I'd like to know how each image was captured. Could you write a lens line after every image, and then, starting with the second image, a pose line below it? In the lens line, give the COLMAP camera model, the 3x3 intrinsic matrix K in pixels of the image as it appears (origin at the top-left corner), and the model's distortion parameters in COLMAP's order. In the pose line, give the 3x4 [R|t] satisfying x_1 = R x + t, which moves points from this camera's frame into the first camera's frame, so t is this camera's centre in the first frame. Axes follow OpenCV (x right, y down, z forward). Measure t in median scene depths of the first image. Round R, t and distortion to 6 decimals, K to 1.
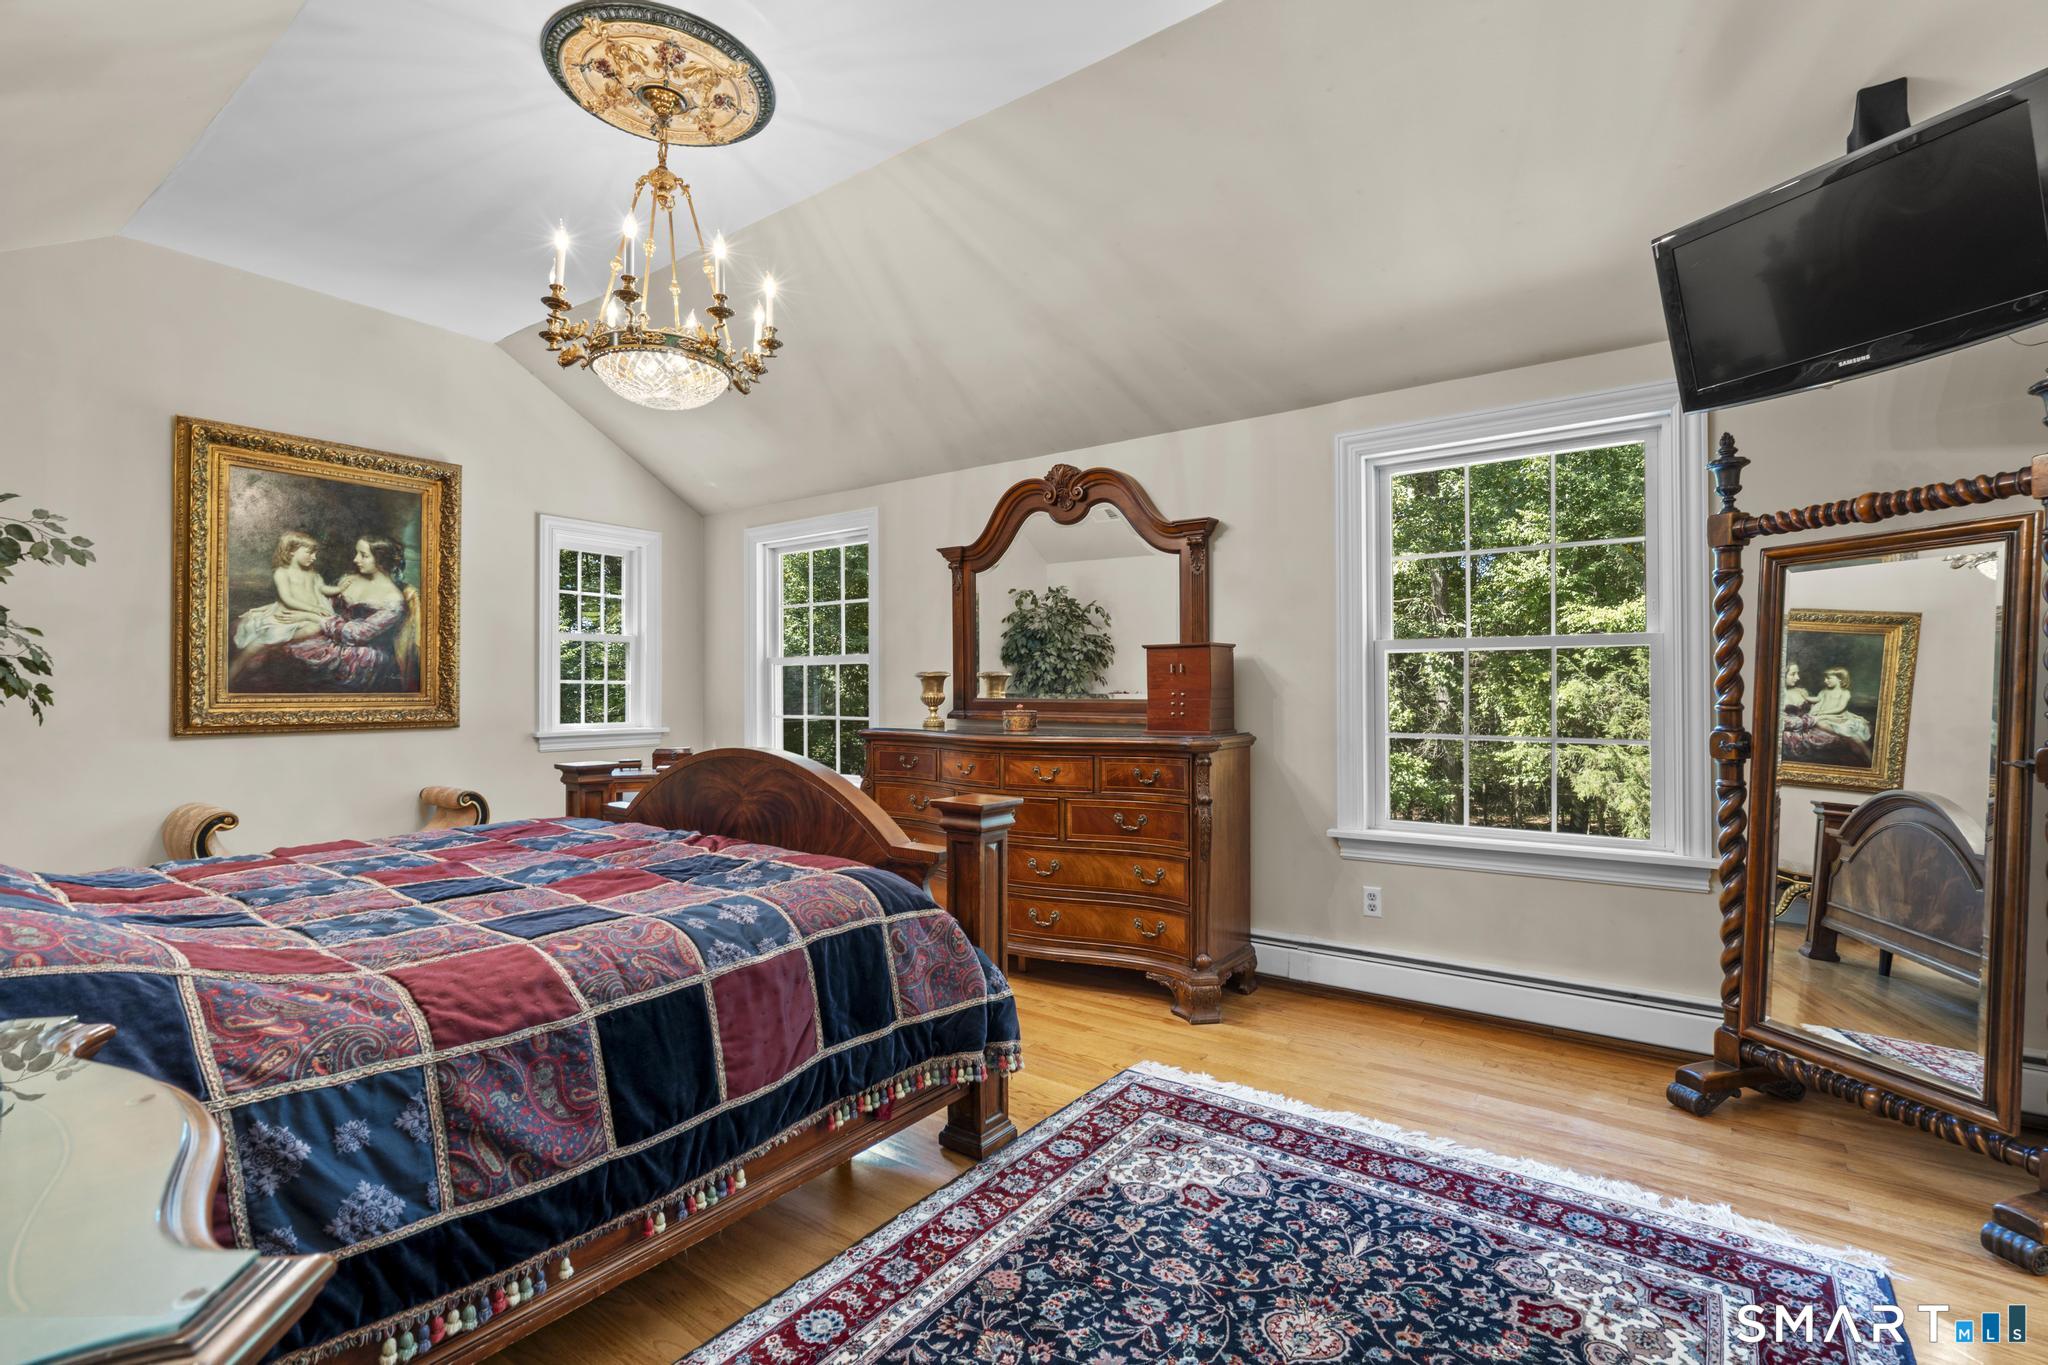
lens RADIAL K [[934.6, 0, 1024.0], [0, 934.6, 682.5], [0, 0, 1]] dist [-0.003433, -0.000166]
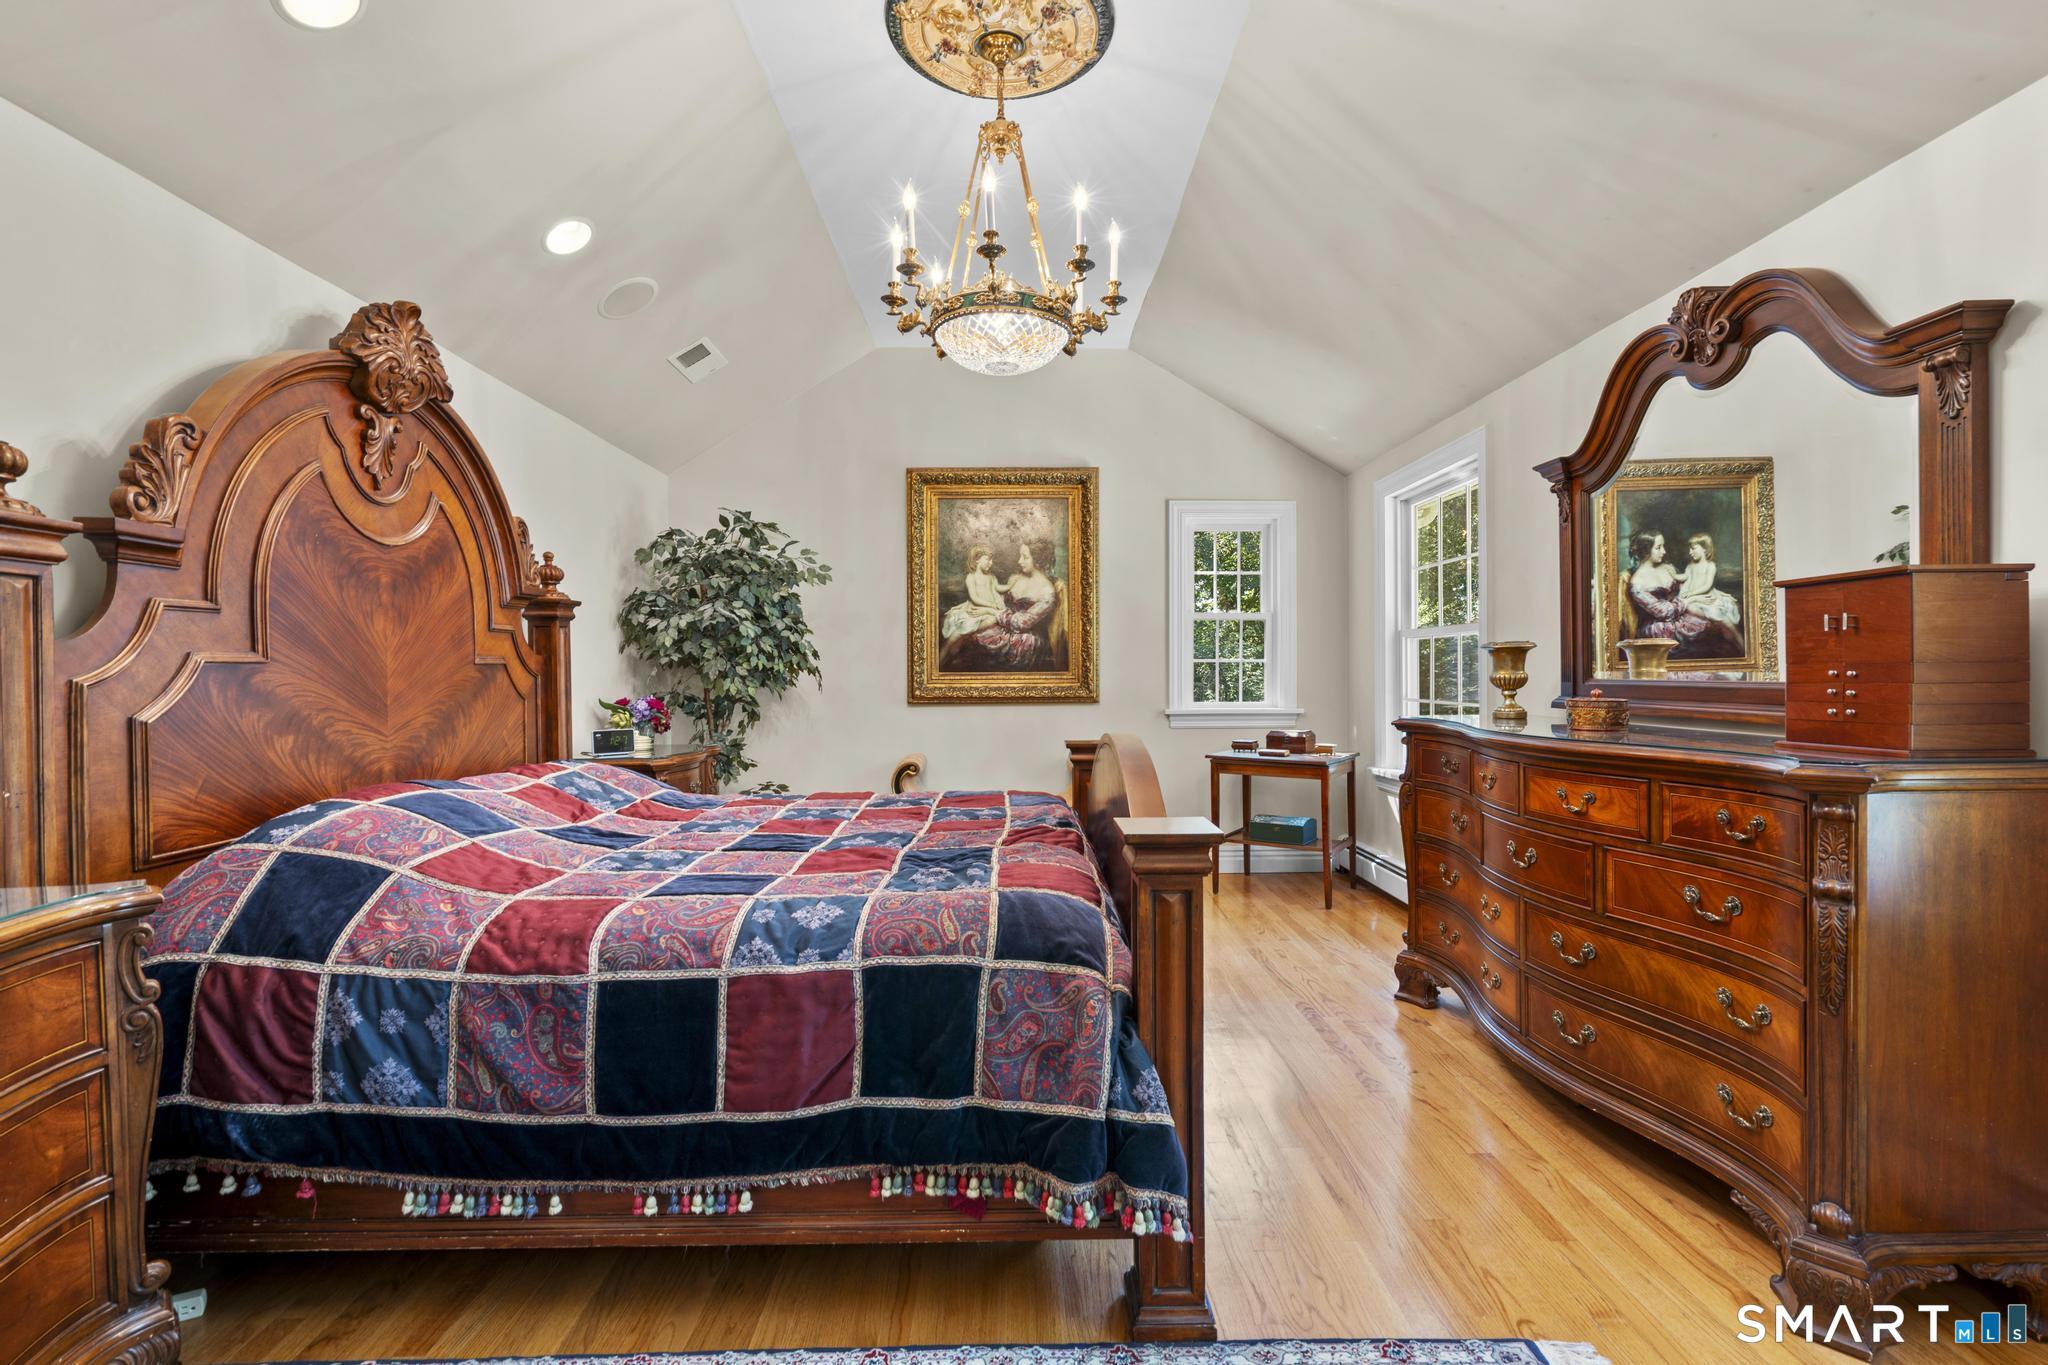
lens RADIAL K [[923.8, 0, 1031.7], [0, 923.8, 681.6], [0, 0, 1]] dist [-0.008677, 0.006580]
pose [[0.603063, 0.007480, -0.797658, 0.293622], [0.010624, 0.999792, 0.017407, 0.003512], [0.797623, -0.018972, 0.602858, 0.343788]]
